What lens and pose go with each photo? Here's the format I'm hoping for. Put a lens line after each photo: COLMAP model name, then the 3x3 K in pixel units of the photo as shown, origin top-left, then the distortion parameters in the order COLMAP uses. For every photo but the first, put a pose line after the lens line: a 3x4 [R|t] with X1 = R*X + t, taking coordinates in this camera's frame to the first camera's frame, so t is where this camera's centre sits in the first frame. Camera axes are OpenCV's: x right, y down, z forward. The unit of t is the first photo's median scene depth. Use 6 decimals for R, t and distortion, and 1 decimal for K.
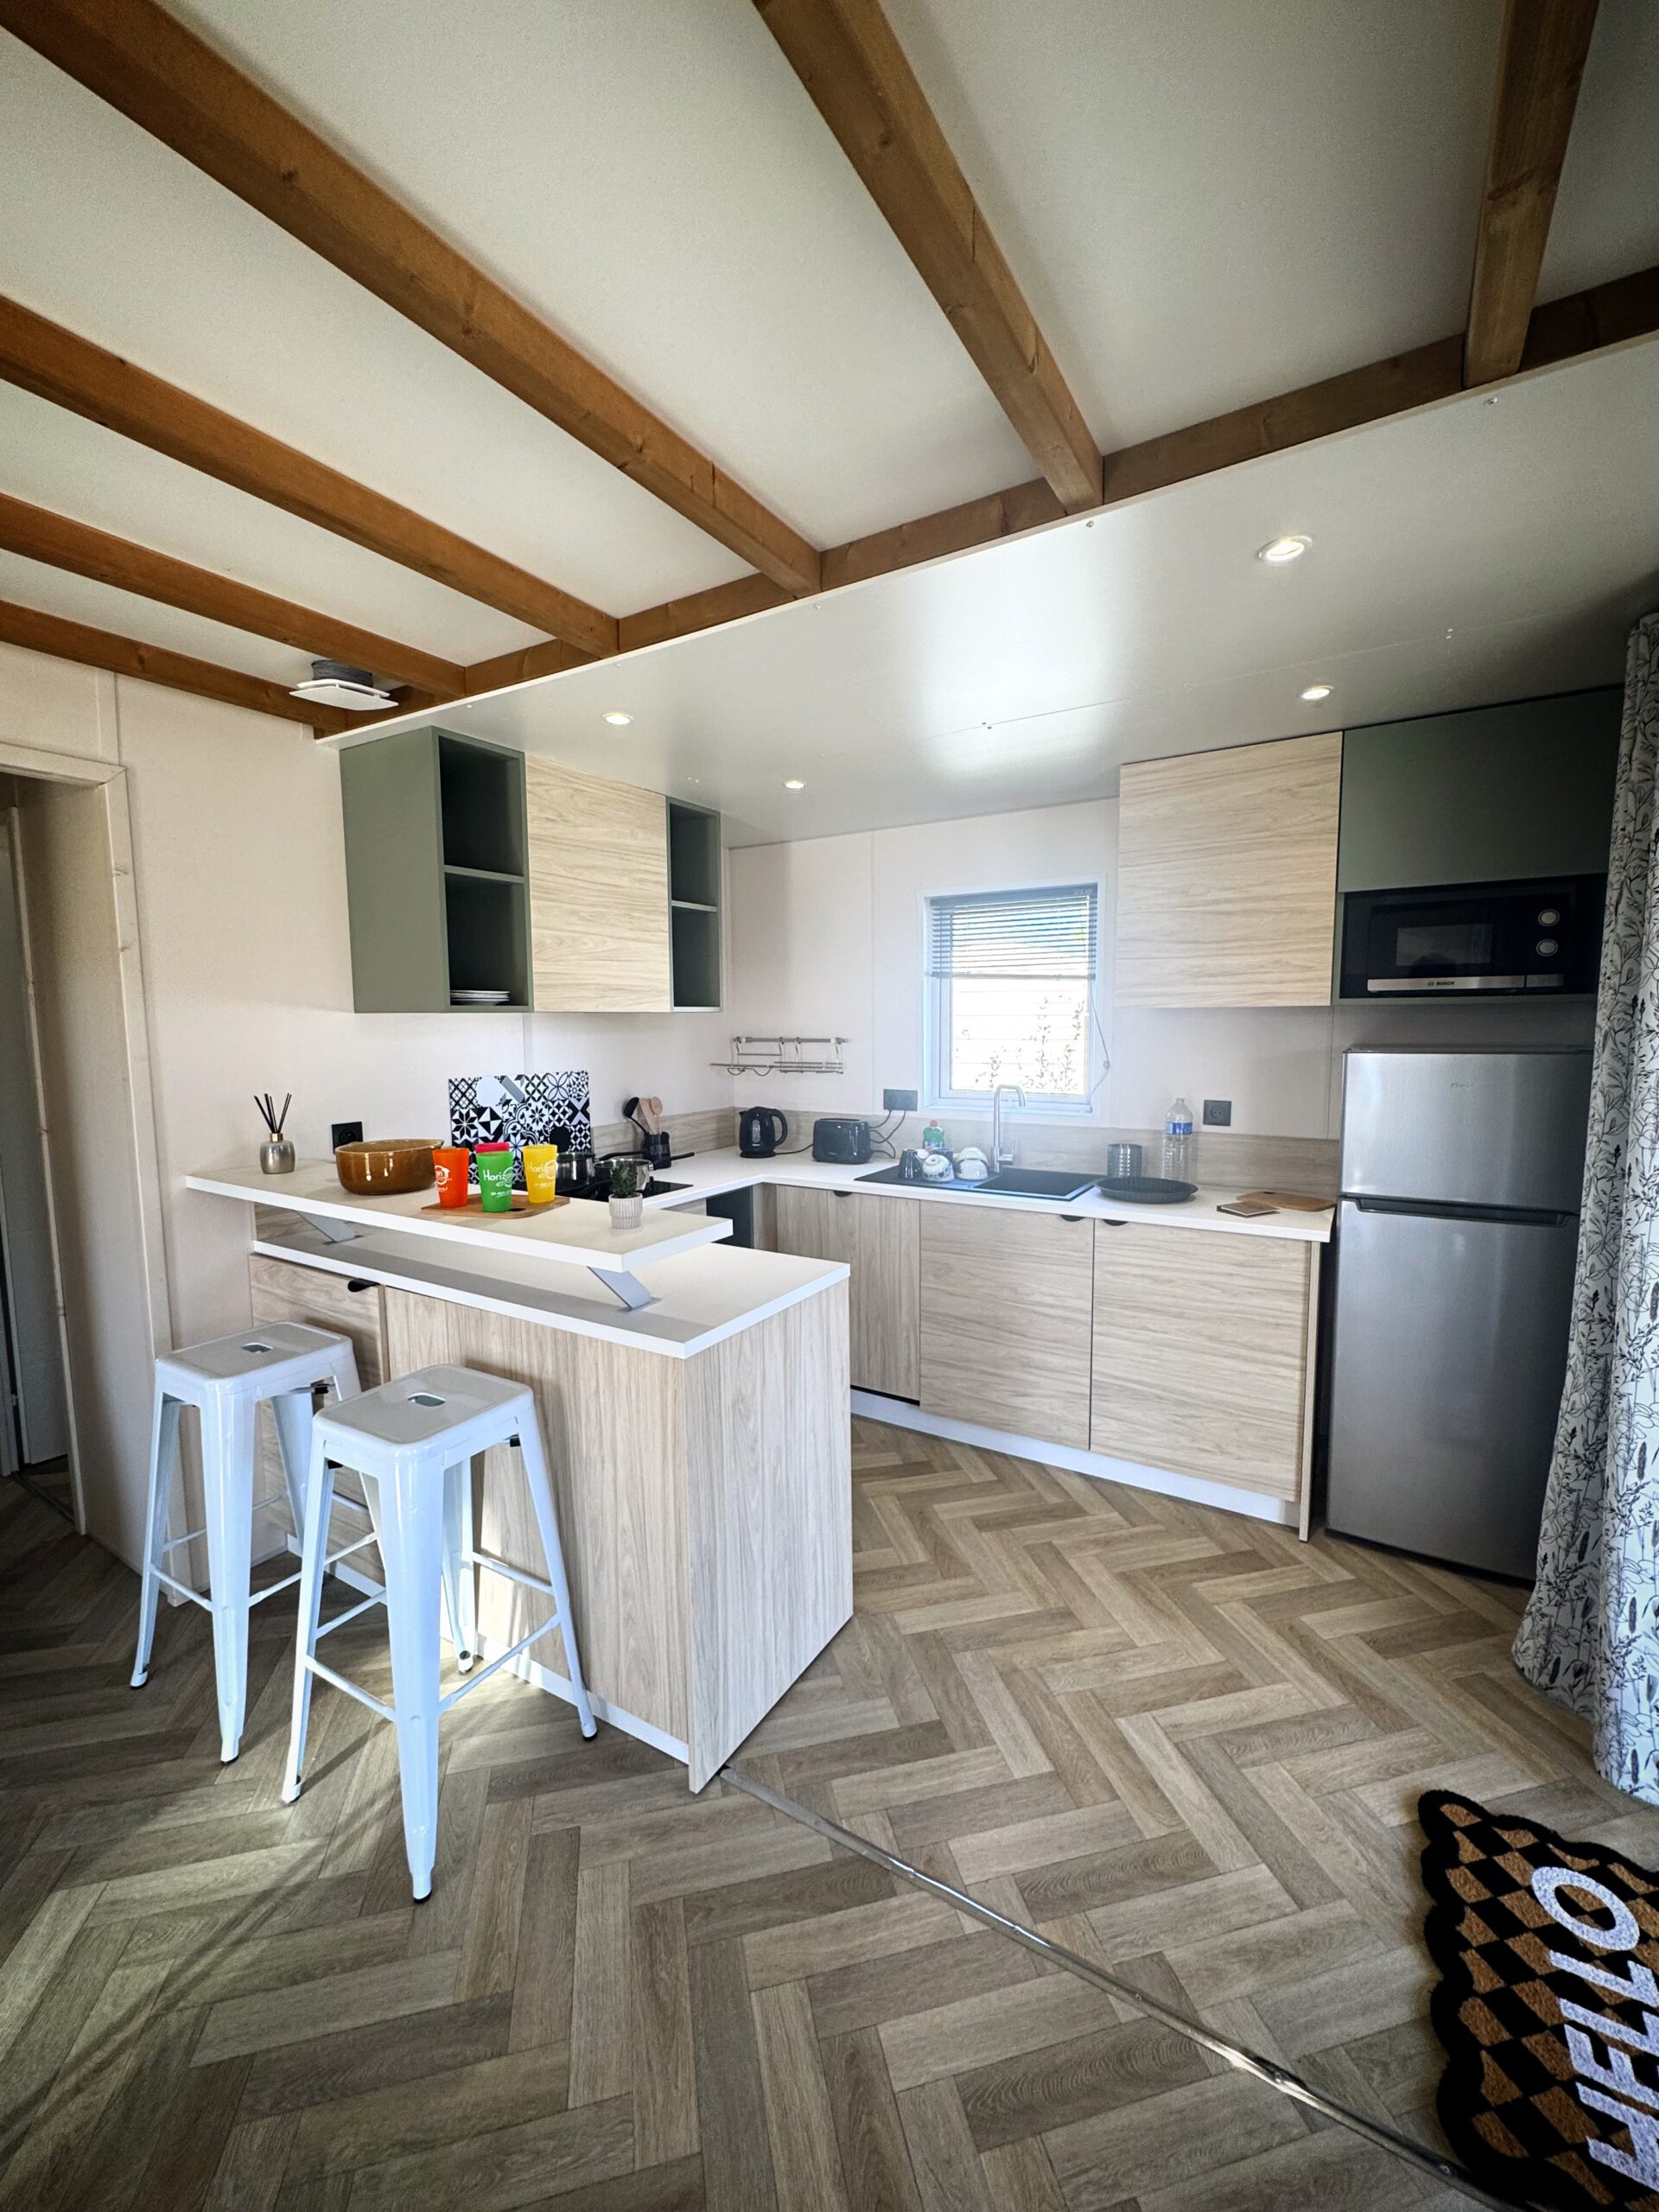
lens RADIAL K [[888.9, 0, 830.4], [0, 888.9, 1102.6], [0, 0, 1]] dist [-0.000582, -0.000019]
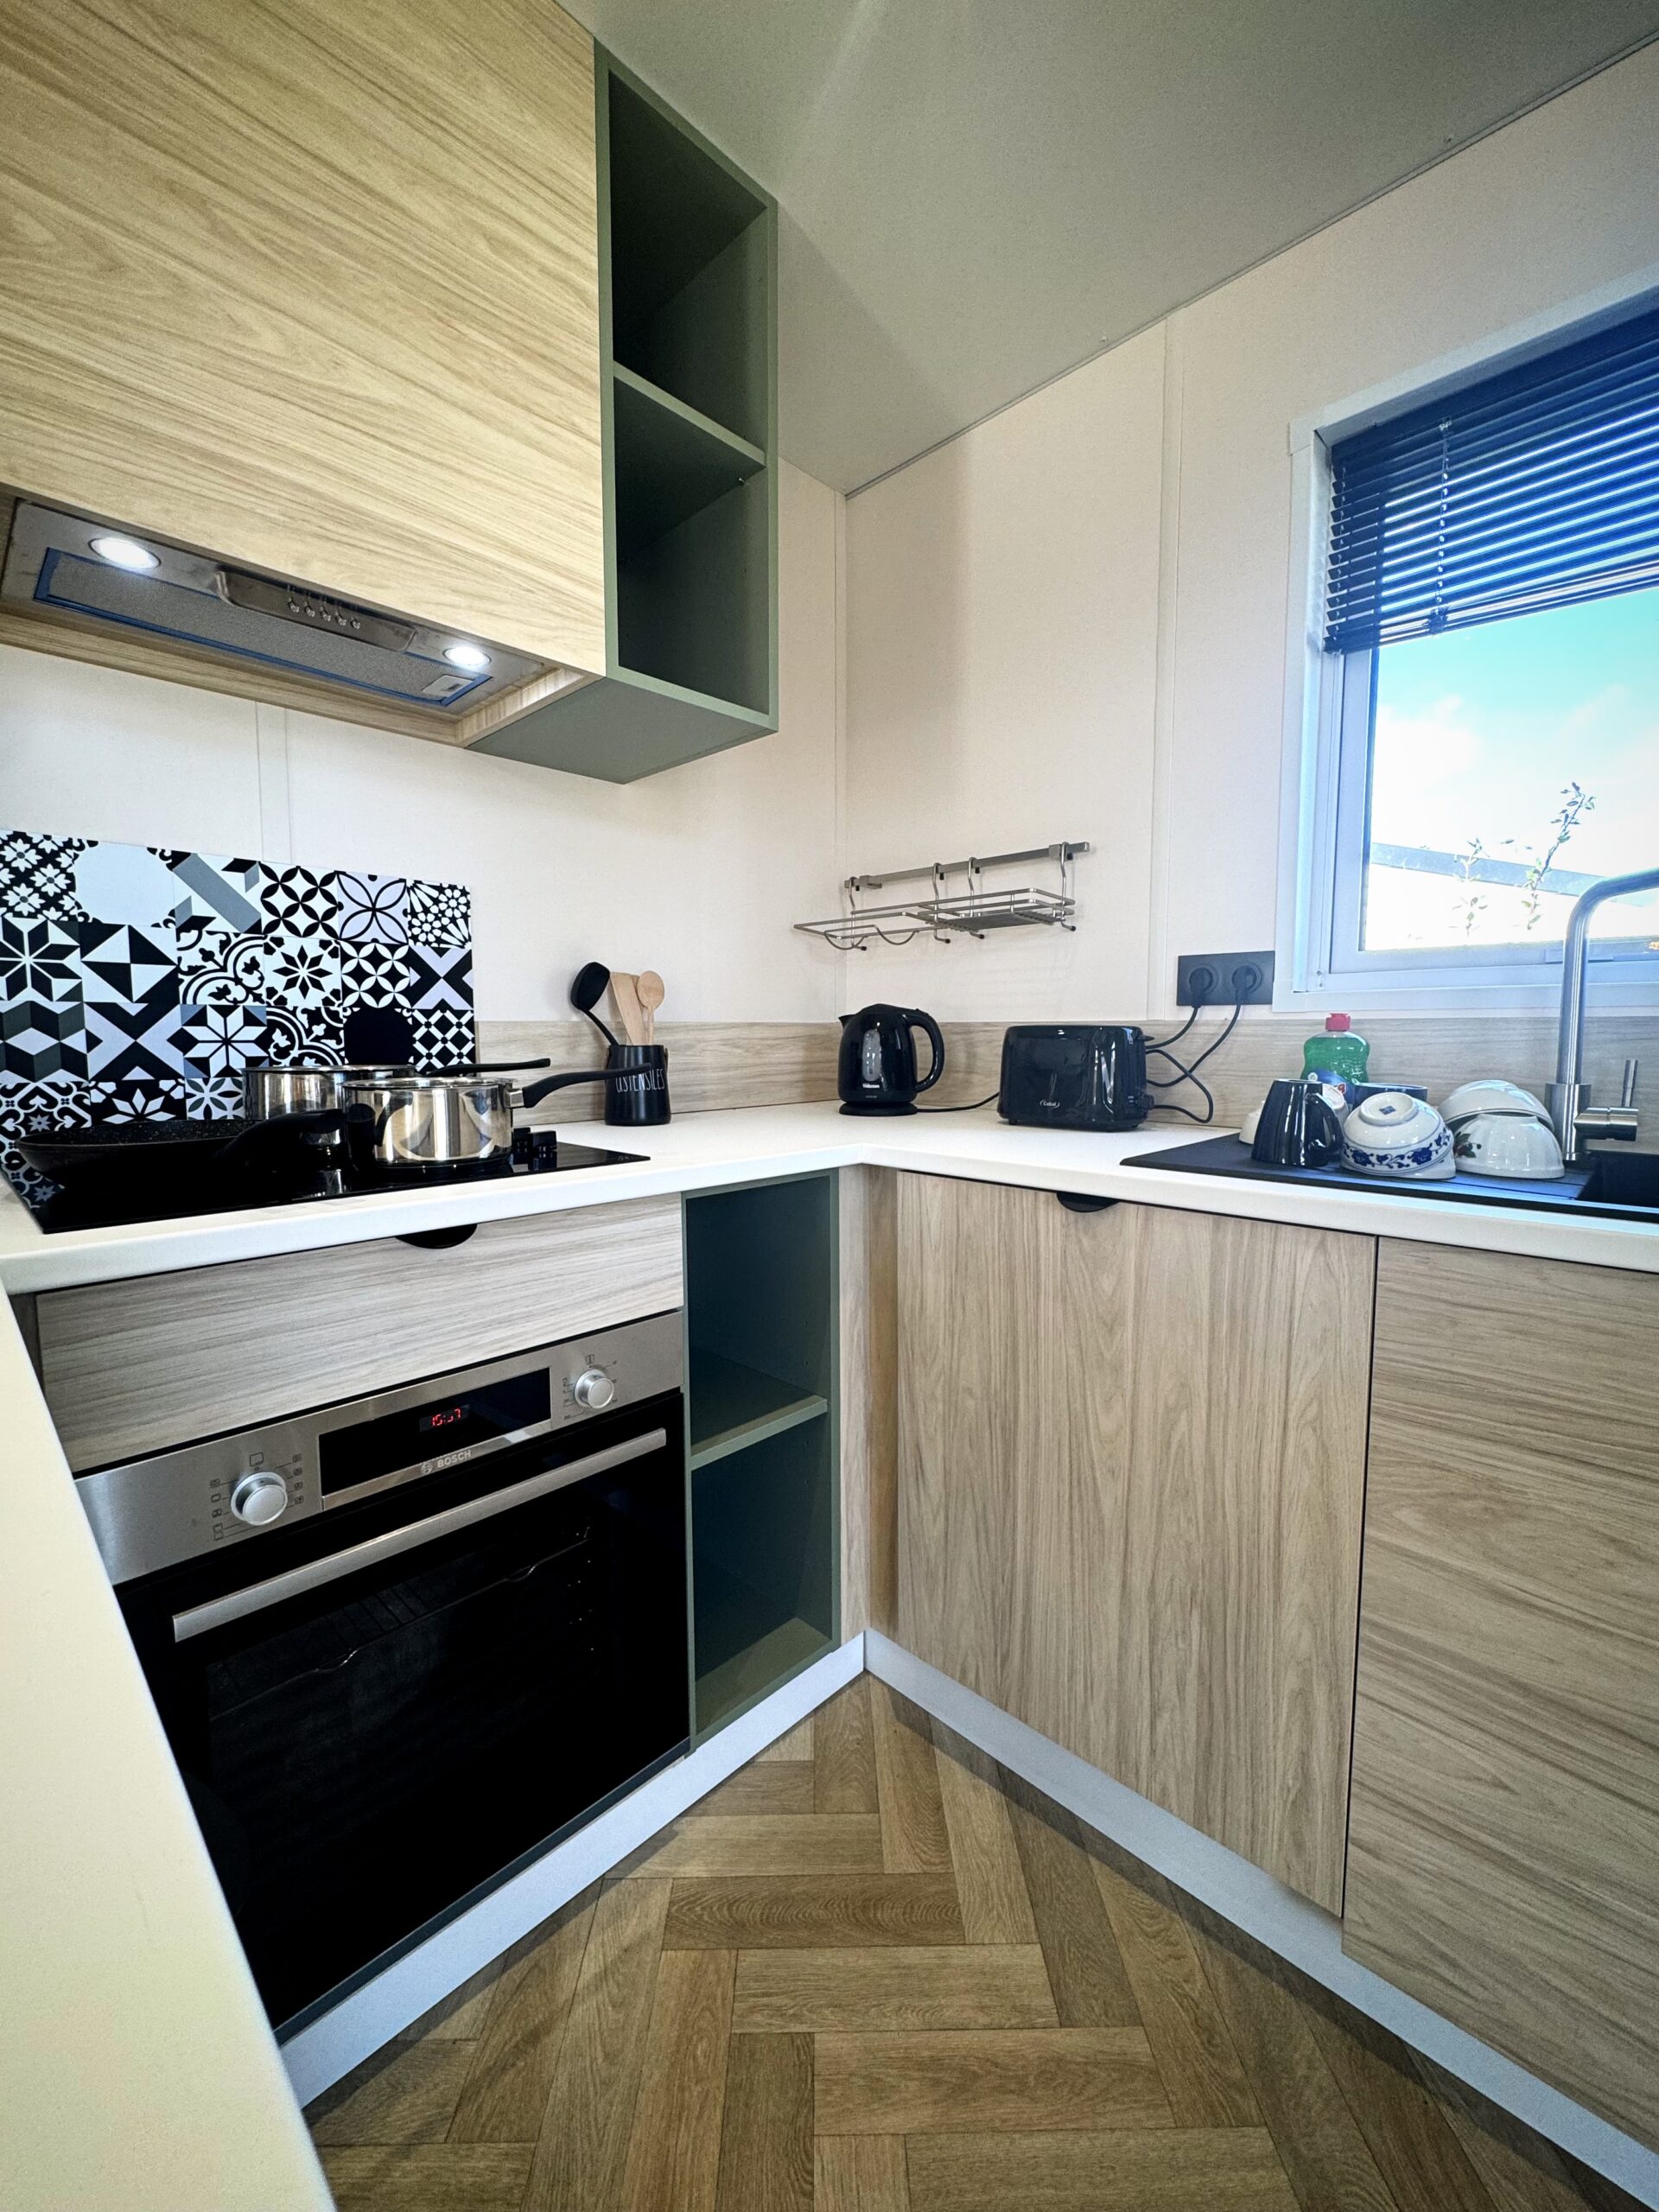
lens RADIAL K [[888.9, 0, 825.9], [0, 888.9, 1107.1], [0, 0, 1]] dist [-0.000582, -0.000019]
pose [[0.974993, 0.025061, -0.220820, -0.006633], [-0.025918, 0.999664, -0.000983, 0.057763], [0.220721, 0.006682, 0.975314, 0.547043]]
